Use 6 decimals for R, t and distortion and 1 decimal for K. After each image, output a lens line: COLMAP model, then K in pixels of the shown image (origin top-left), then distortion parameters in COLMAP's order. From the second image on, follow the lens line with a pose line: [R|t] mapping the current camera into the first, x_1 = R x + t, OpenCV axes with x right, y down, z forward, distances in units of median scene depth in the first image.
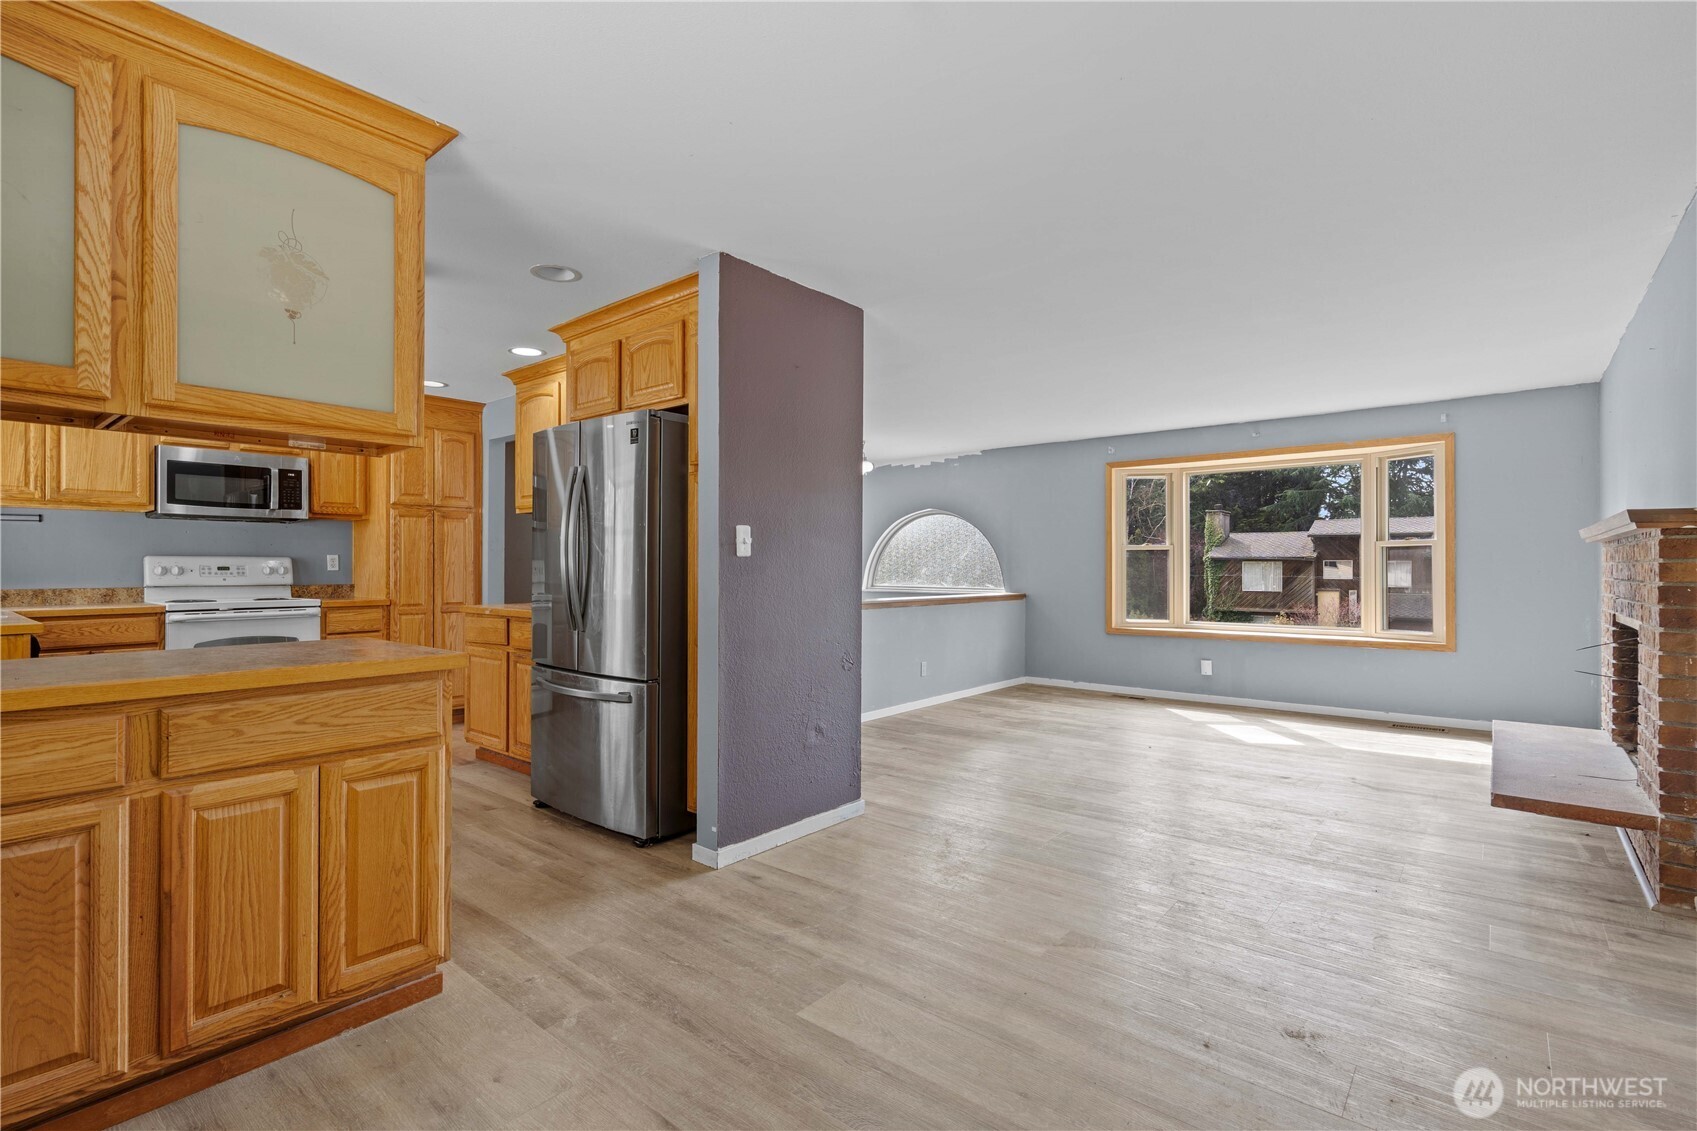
lens RADIAL K [[784.8, 0, 829.5], [0, 784.8, 565.2], [0, 0, 1]] dist [-0.002836, 0.001562]
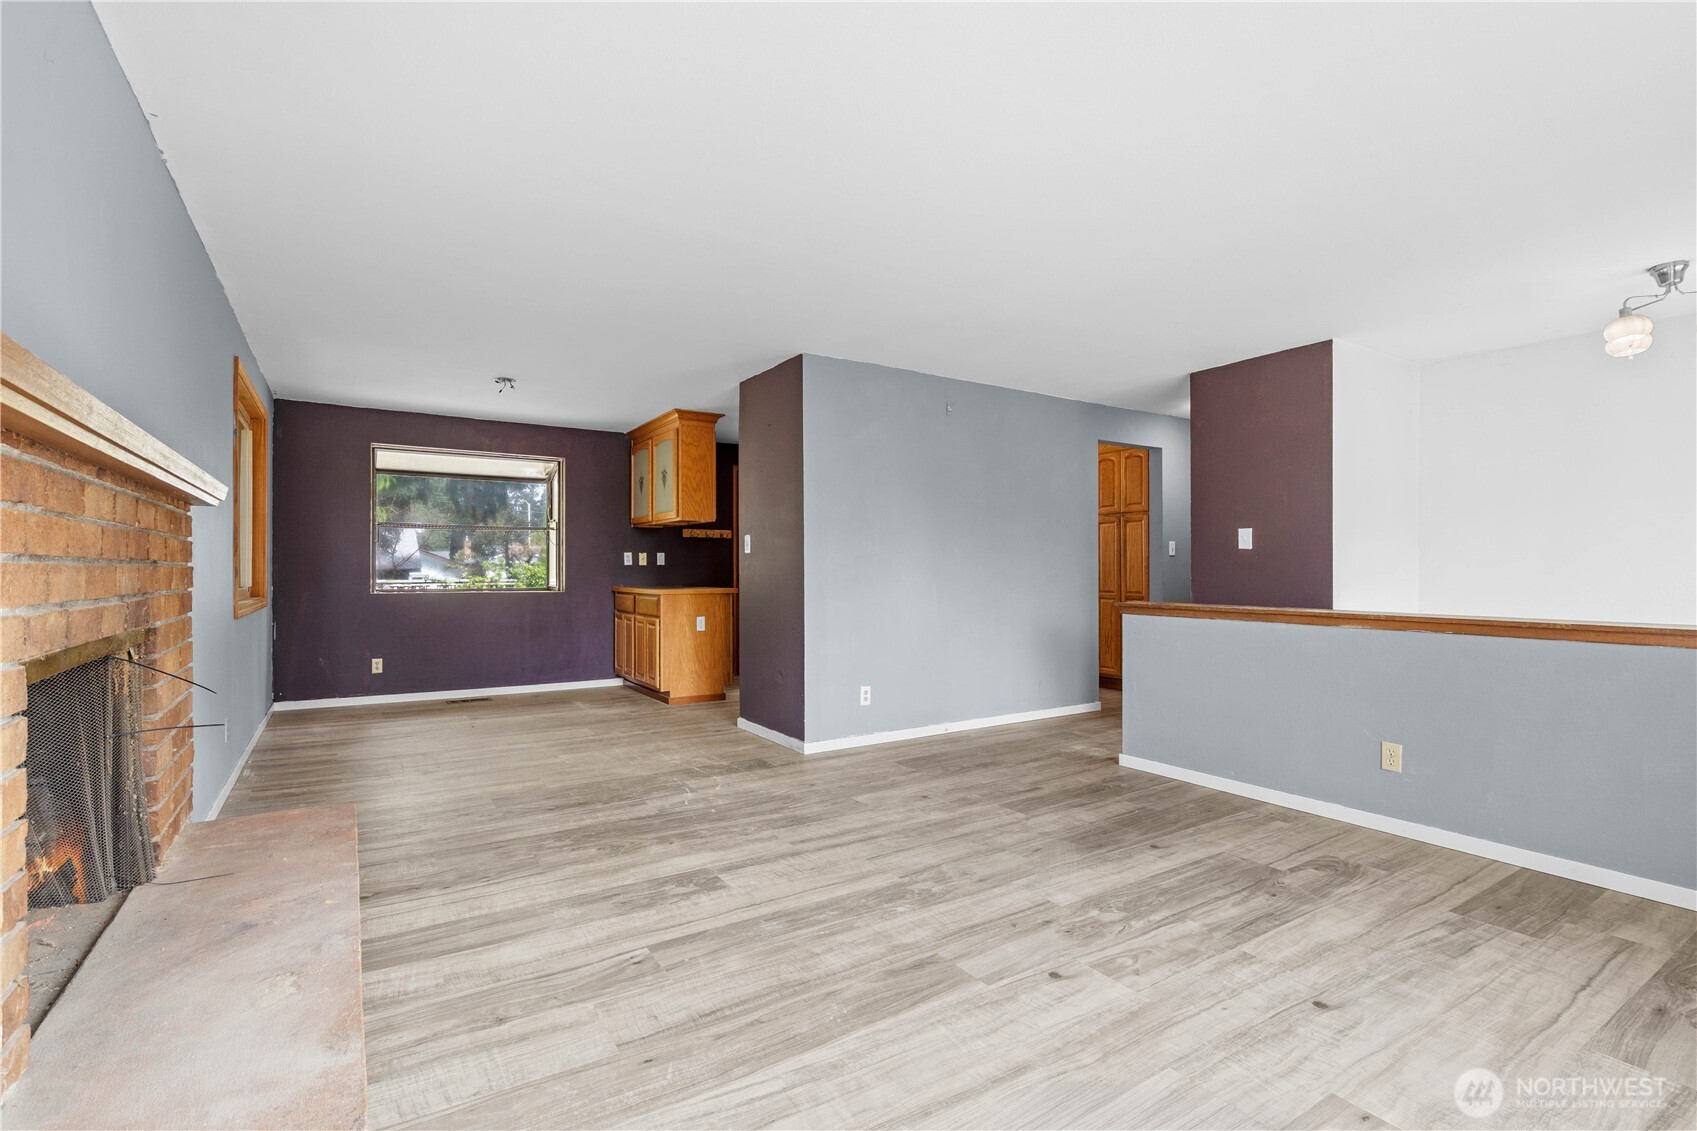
lens RADIAL K [[784.8, 0, 840.3], [0, 784.8, 570.4], [0, 0, 1]] dist [-0.002836, 0.001562]
pose [[-0.305400, -0.000471, -0.952224, 0.849488], [0.002384, 0.999996, -0.001260, 0.016391], [0.952221, -0.002655, -0.305398, 1.003199]]
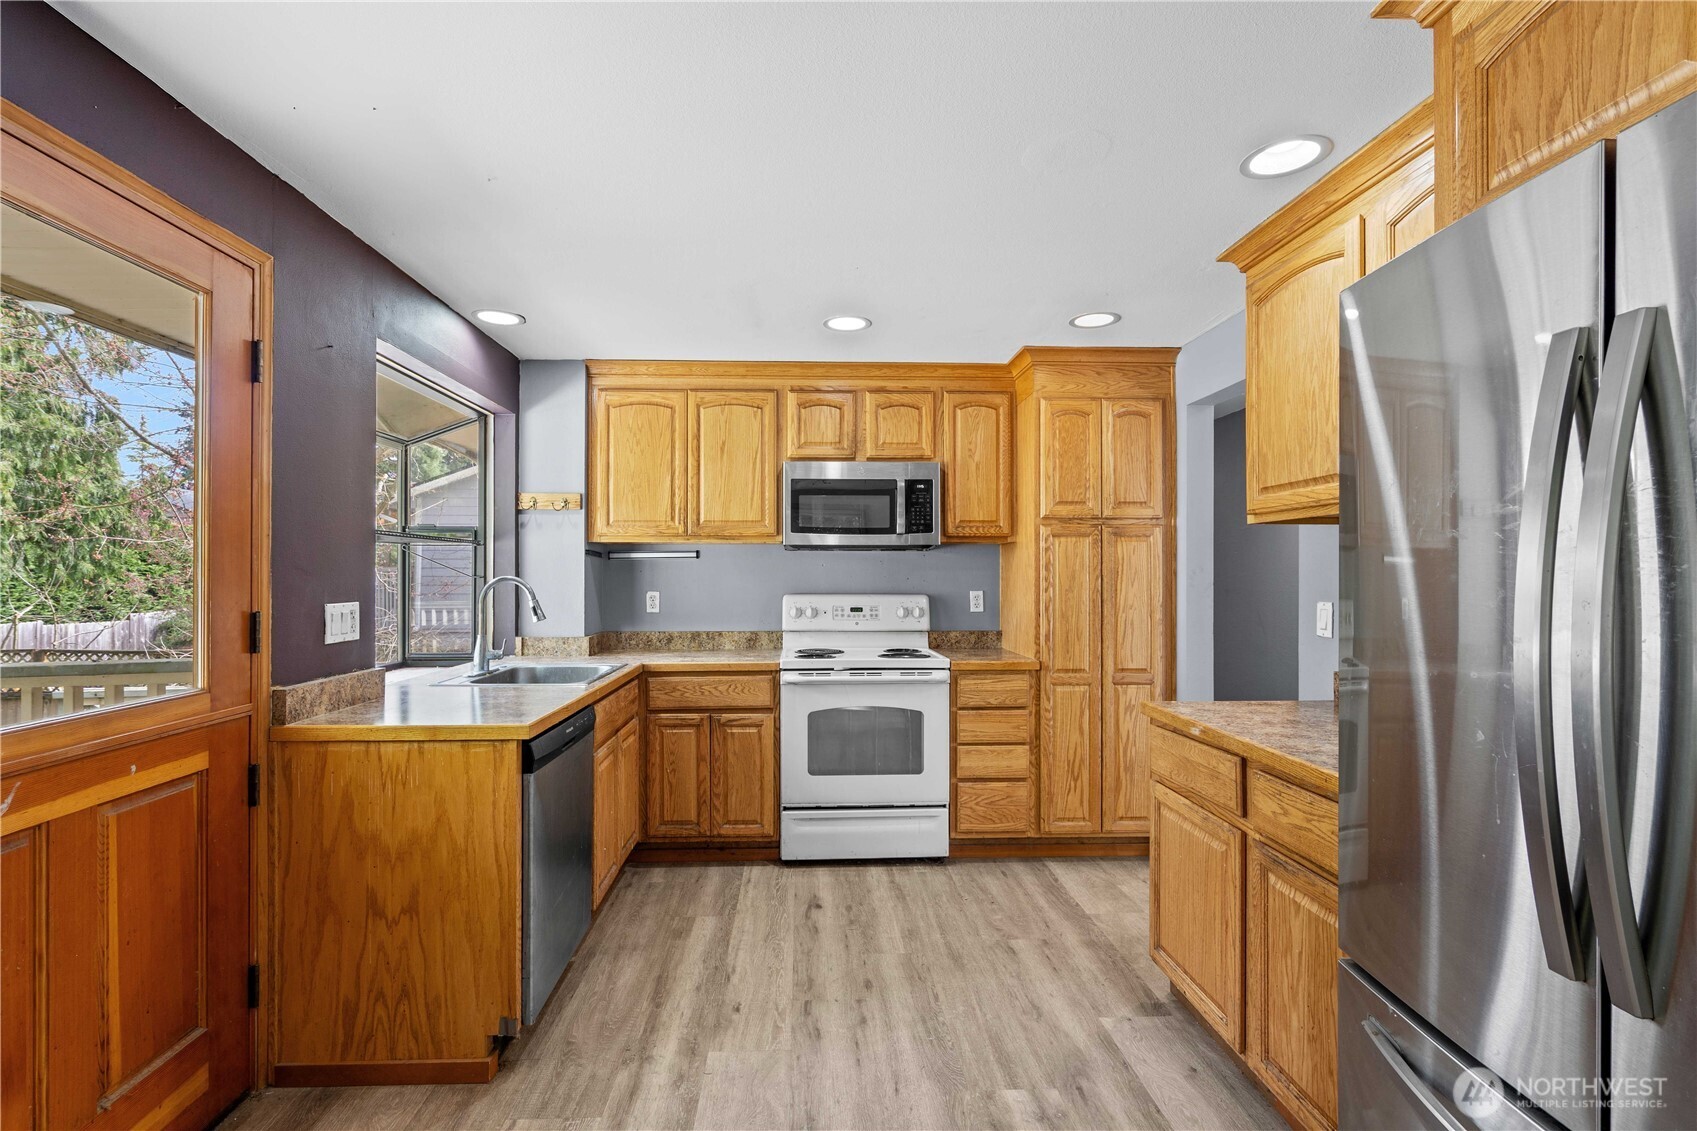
lens RADIAL K [[784.8, 0, 828.0], [0, 784.8, 568.0], [0, 0, 1]] dist [-0.002836, 0.001562]
pose [[0.678549, -0.006689, -0.734524, -0.194972], [0.001027, 0.999966, -0.008158, -0.031429], [0.734554, 0.004781, 0.678533, 0.421321]]
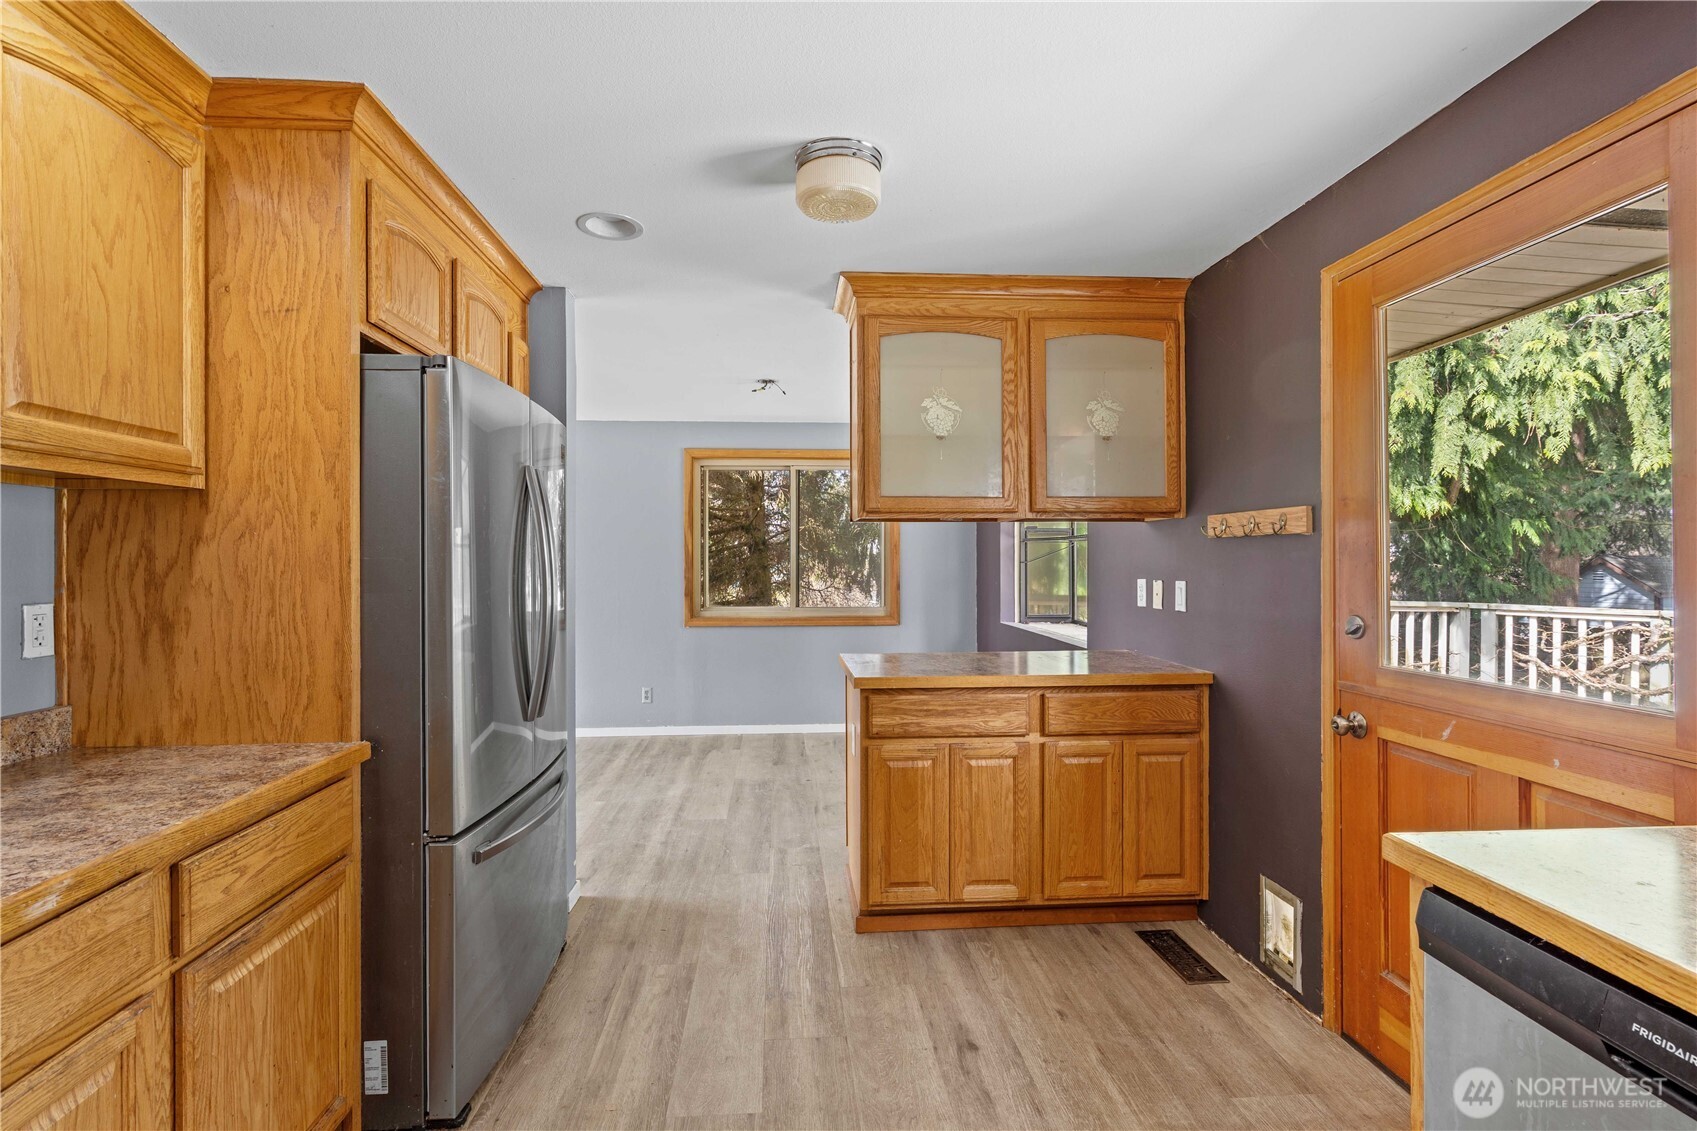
lens RADIAL K [[784.8, 0, 814.4], [0, 784.8, 560.6], [0, 0, 1]] dist [-0.002836, 0.001562]
pose [[-0.682366, 0.002090, 0.731007, -0.628768], [0.000680, 0.999997, -0.002224, -0.030978], [-0.731010, -0.001021, -0.682366, 0.833769]]
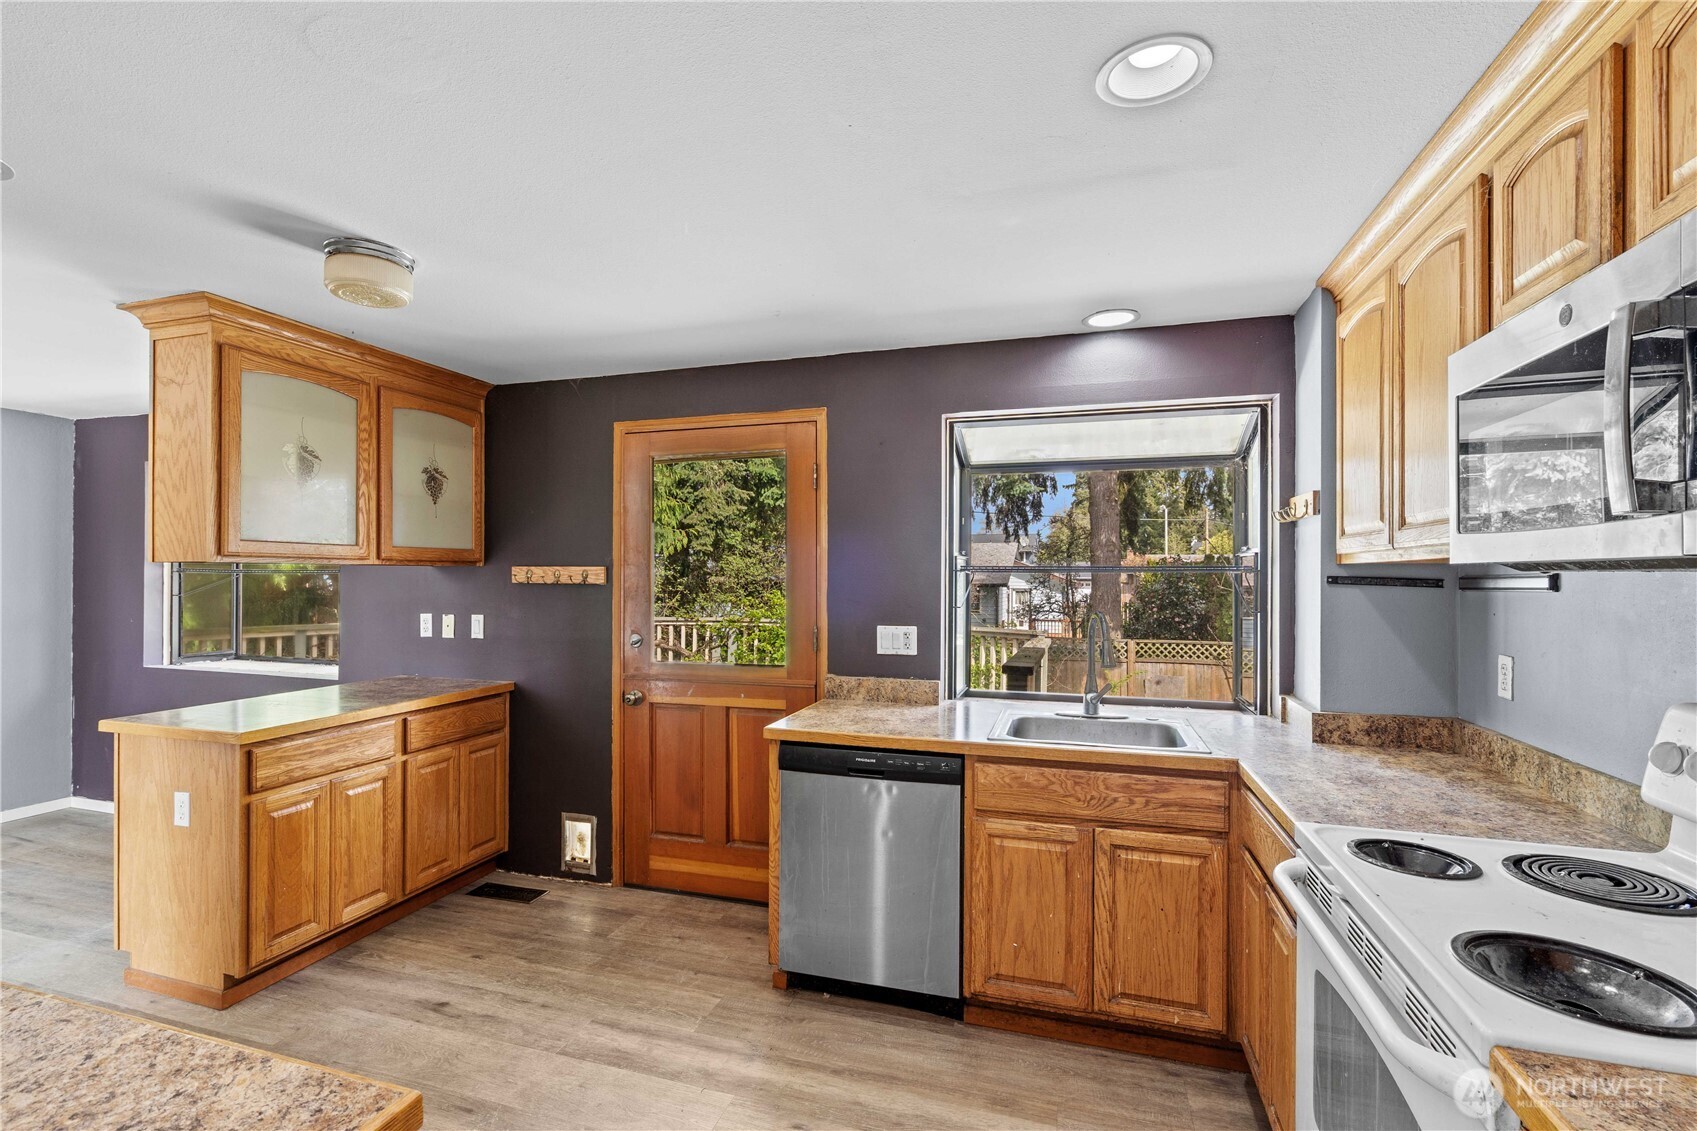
lens RADIAL K [[784.8, 0, 849.5], [0, 784.8, 573.2], [0, 0, 1]] dist [-0.002836, 0.001562]
pose [[-0.922206, -0.004346, -0.386675, -0.435037], [-0.003127, 0.999988, -0.003782, -0.053784], [0.386686, -0.002279, -0.922209, 1.055497]]
